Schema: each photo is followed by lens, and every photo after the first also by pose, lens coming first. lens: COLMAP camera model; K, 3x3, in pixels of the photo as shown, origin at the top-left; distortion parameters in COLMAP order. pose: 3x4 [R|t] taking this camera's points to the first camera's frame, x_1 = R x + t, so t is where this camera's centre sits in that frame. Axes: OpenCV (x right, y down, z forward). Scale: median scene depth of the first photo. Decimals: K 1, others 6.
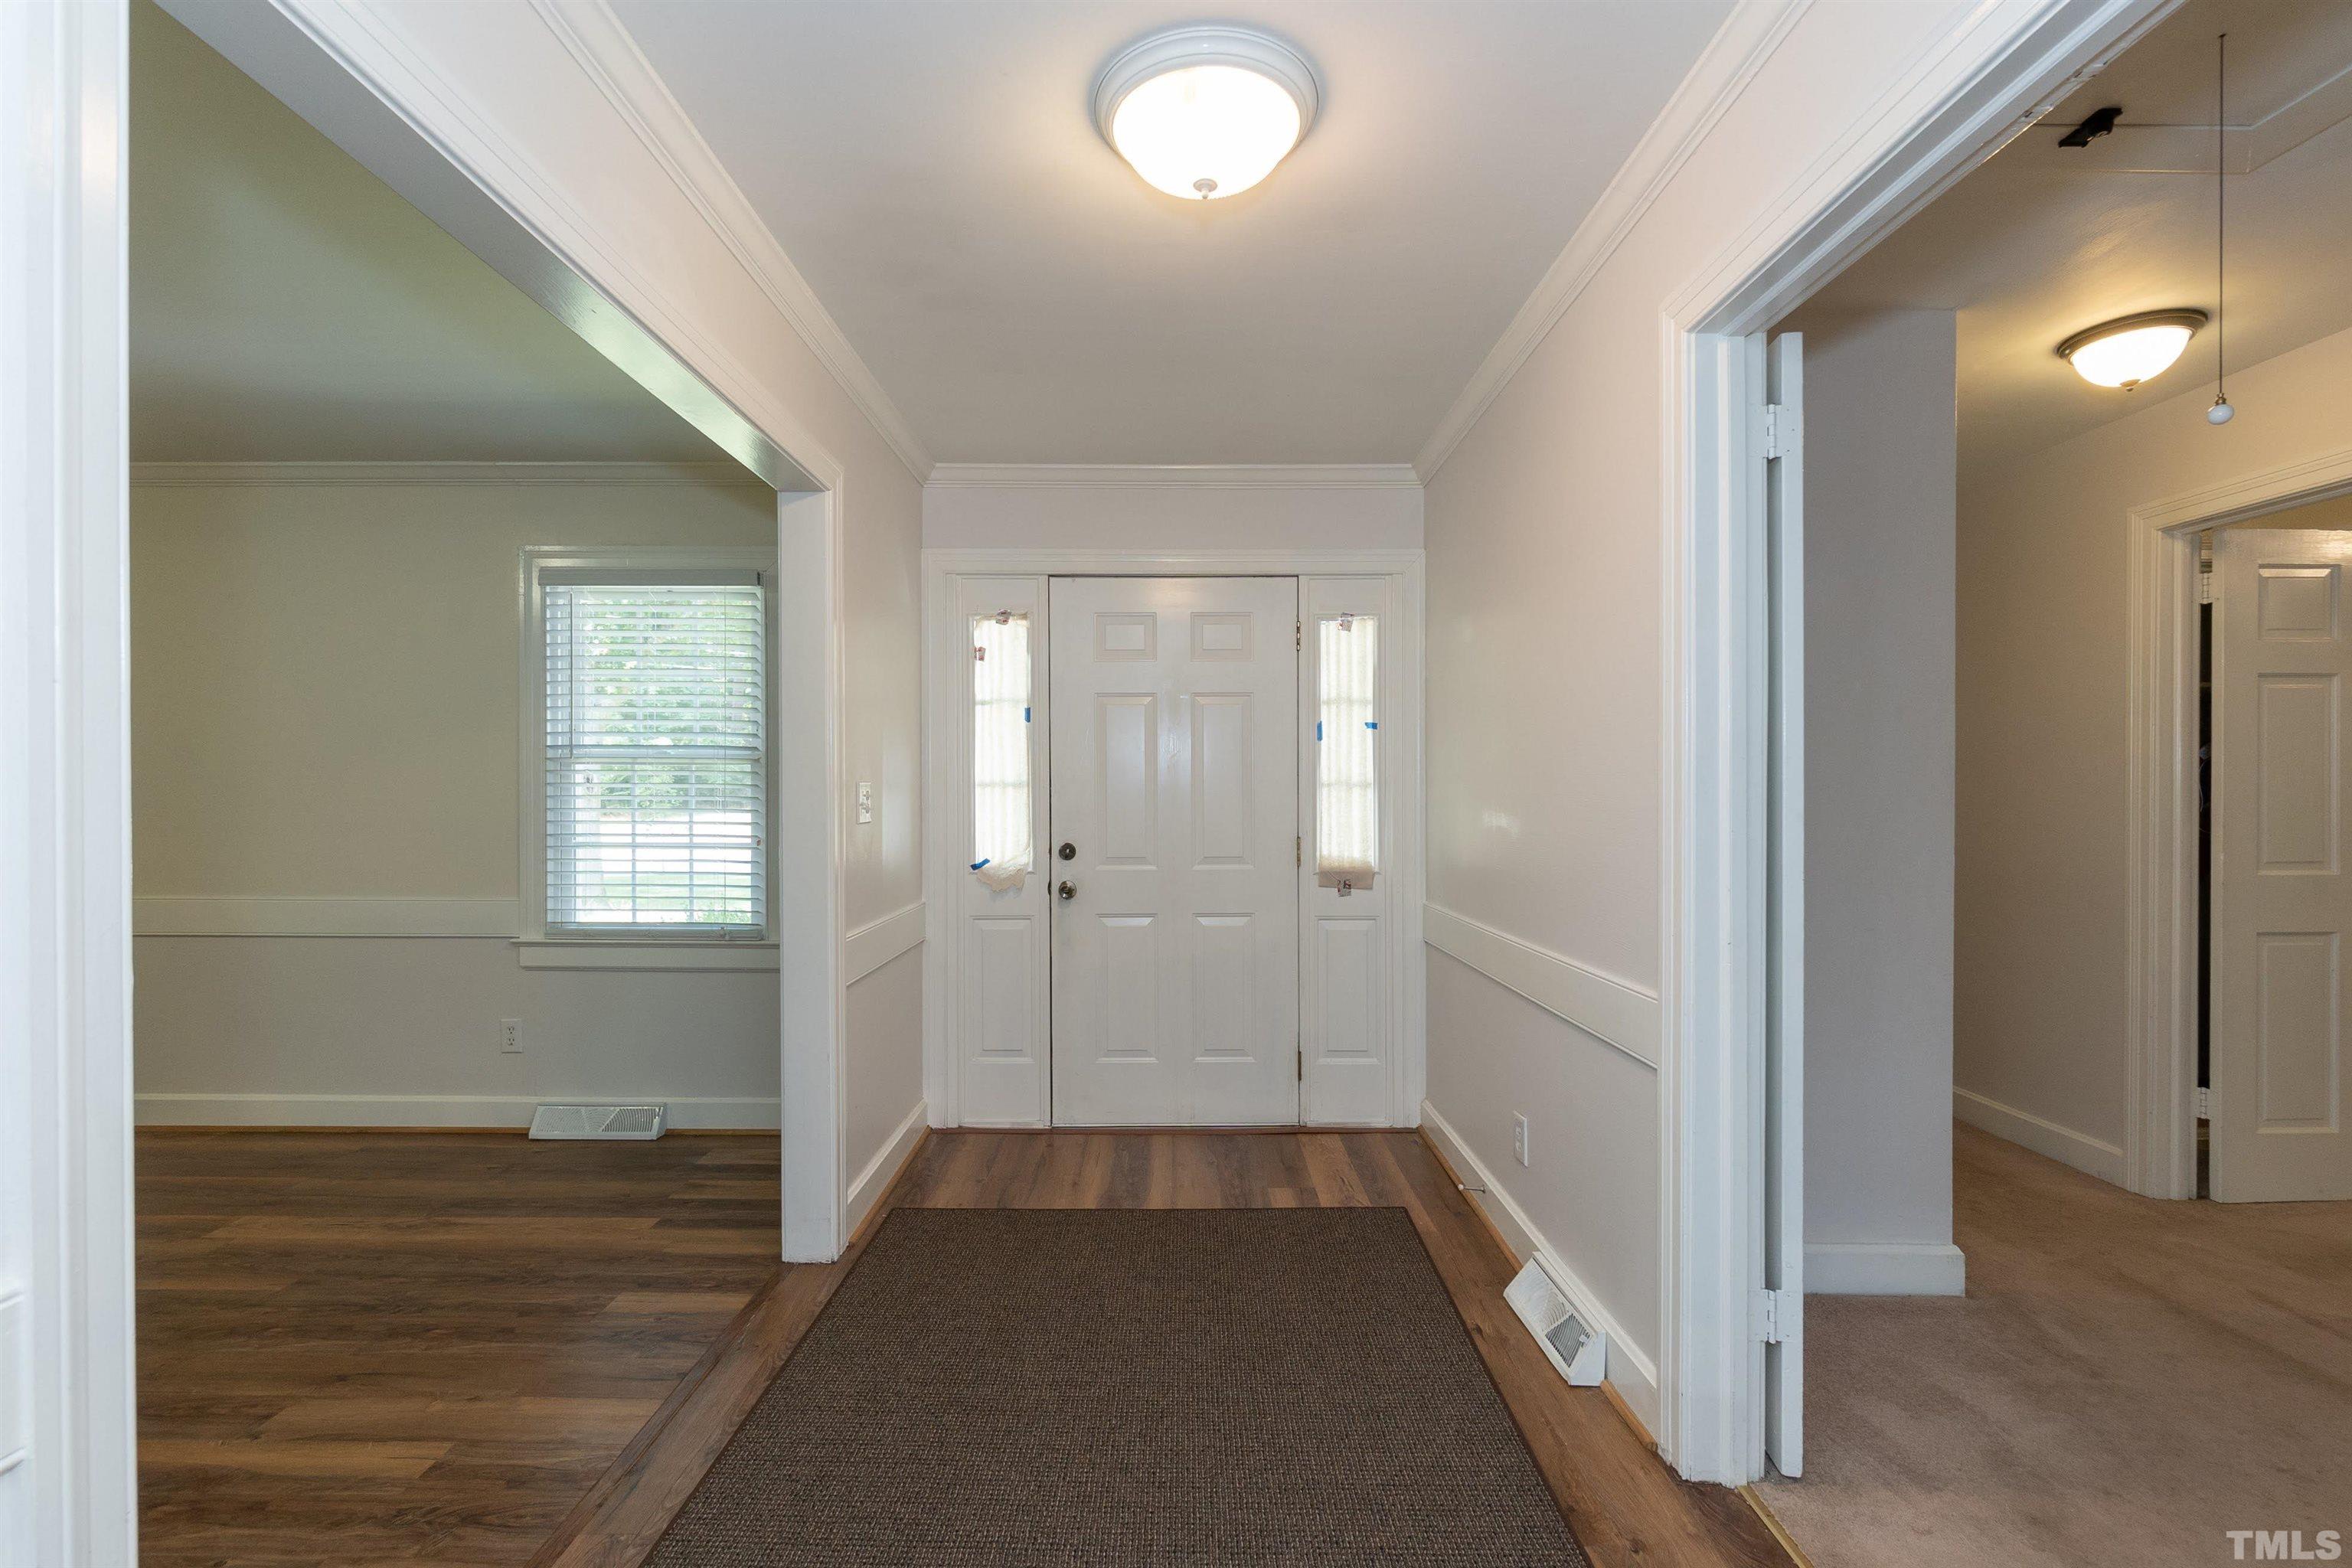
lens RADIAL K [[1023.6, 0, 1029.0], [0, 1023.6, 760.6], [0, 0, 1]] dist [-0.000501, 0.001011]
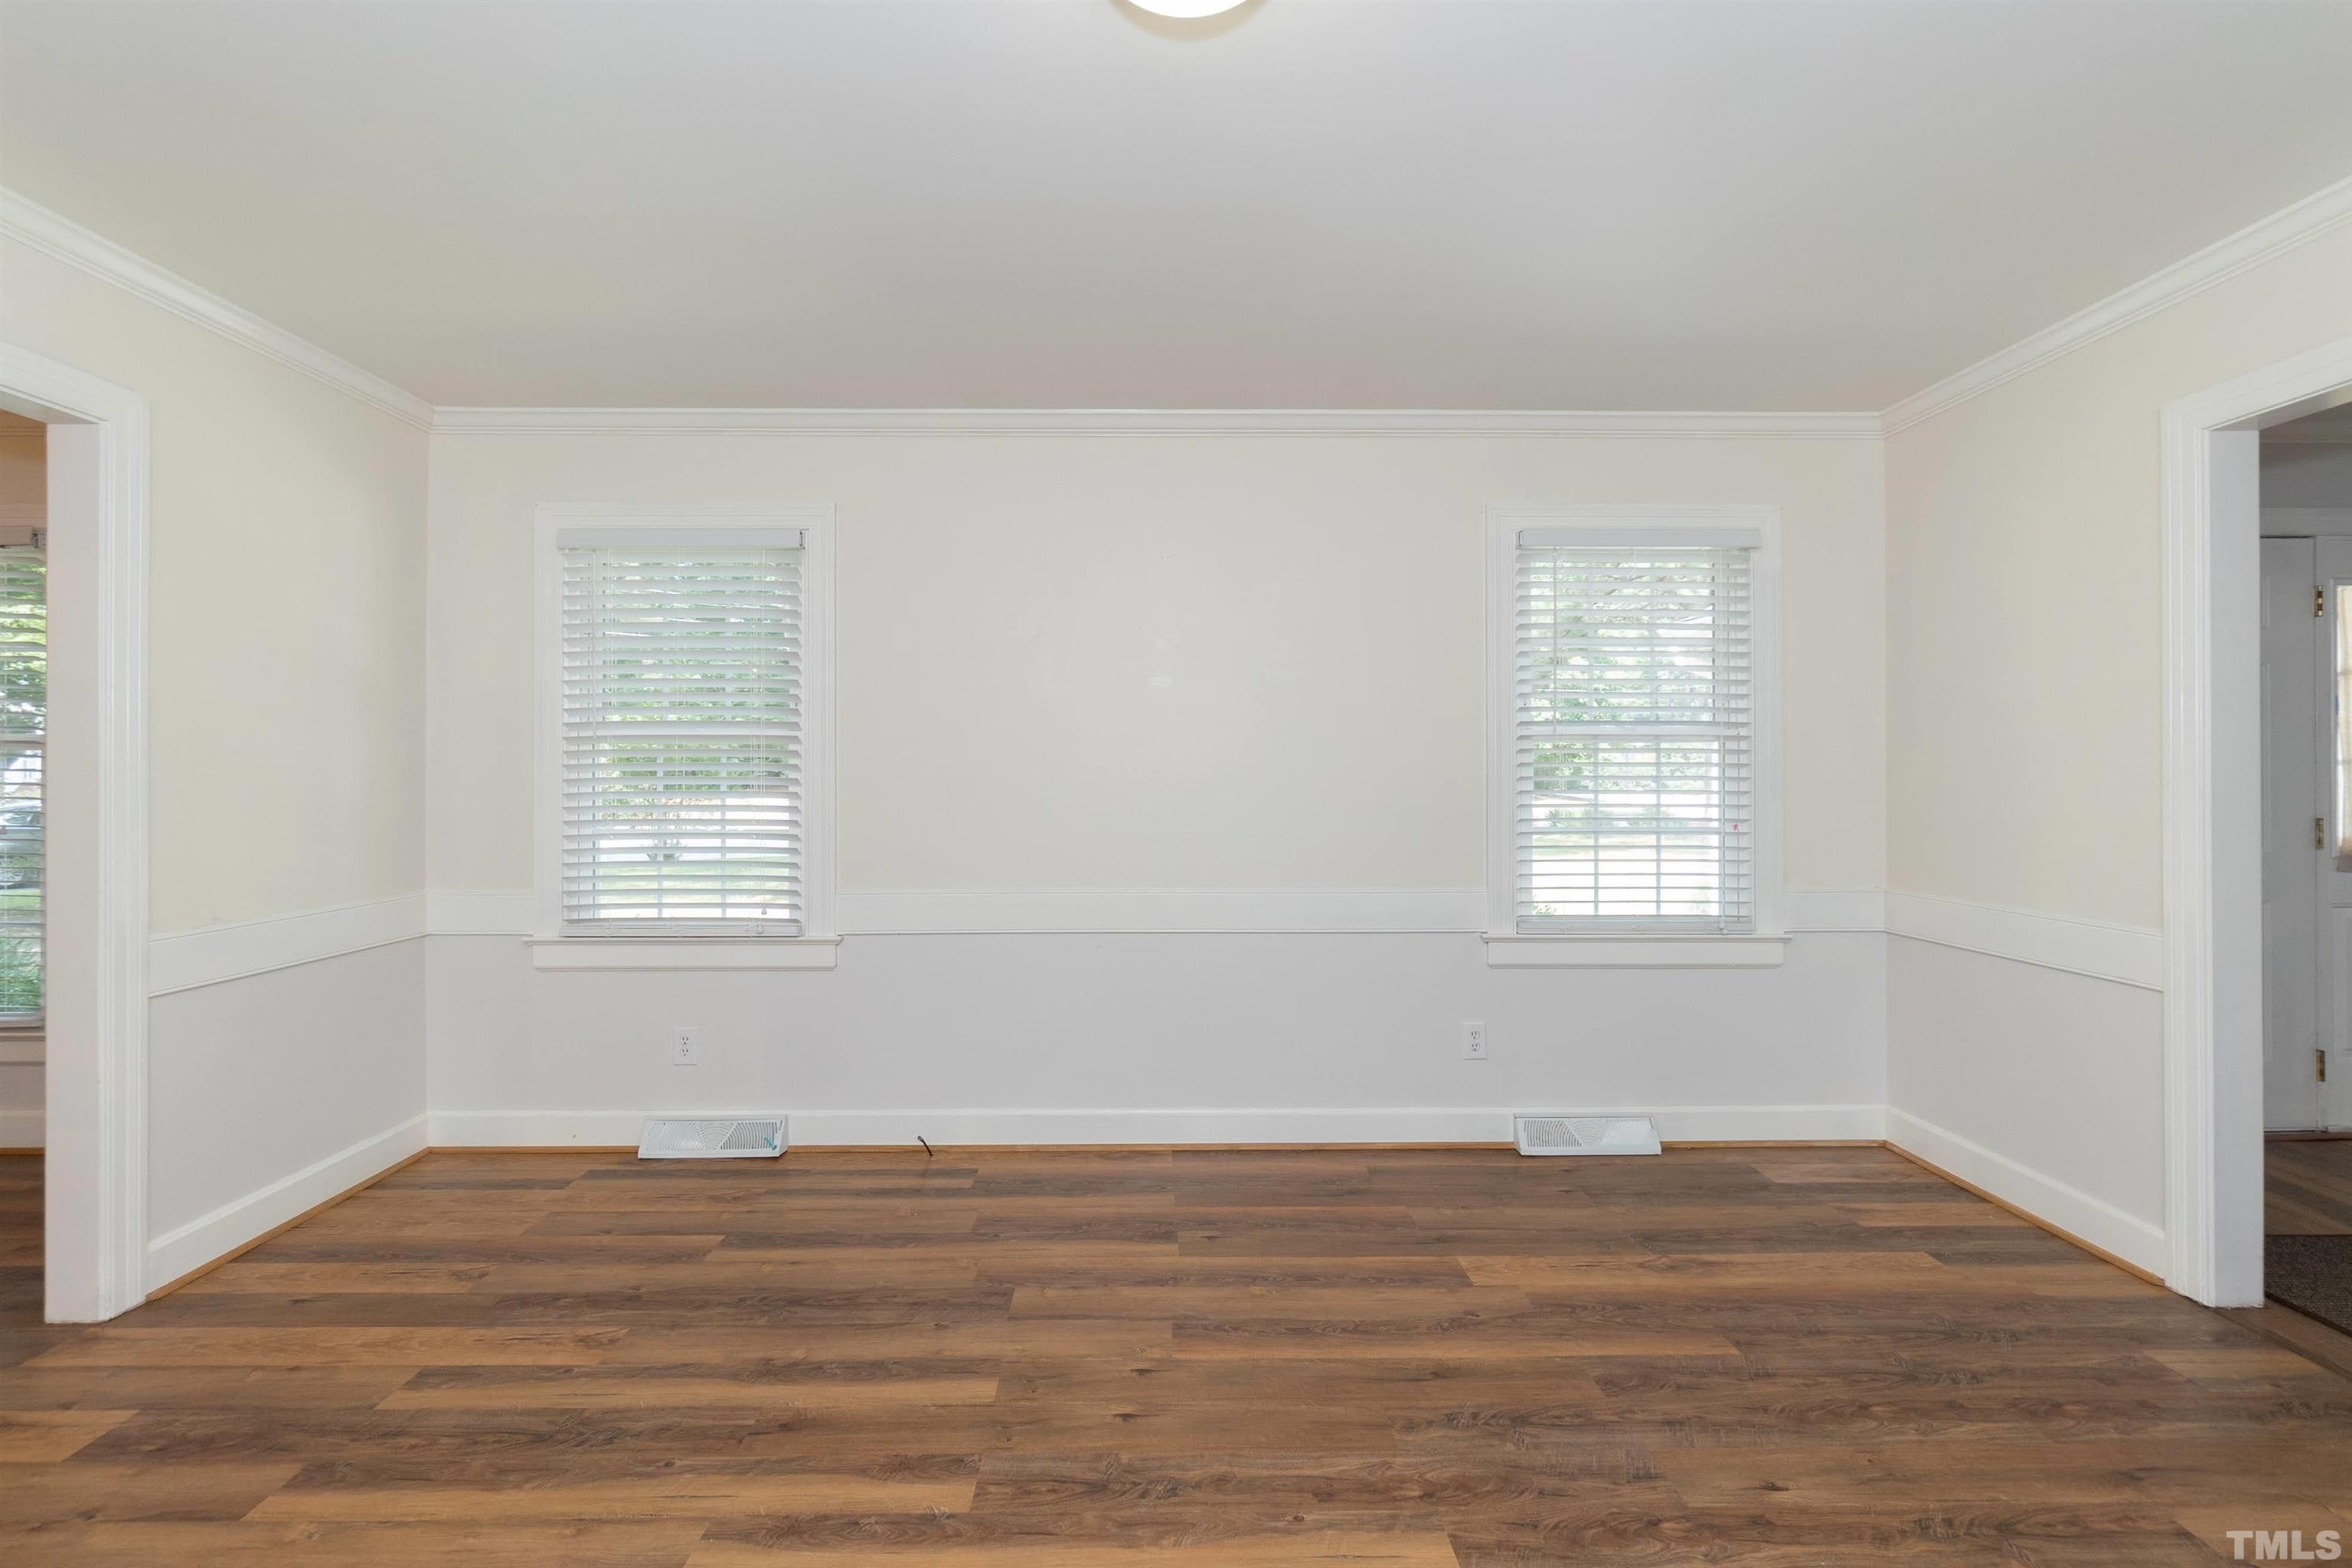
lens RADIAL K [[1023.6, 0, 1190.6], [0, 1023.6, 732.5], [0, 0, 1]] dist [-0.000501, 0.001011]
pose [[0.999683, -0.002354, 0.025062, -0.914427], [0.002496, 0.999981, -0.005647, -0.000845], [-0.025048, 0.005708, 0.999670, 0.112080]]
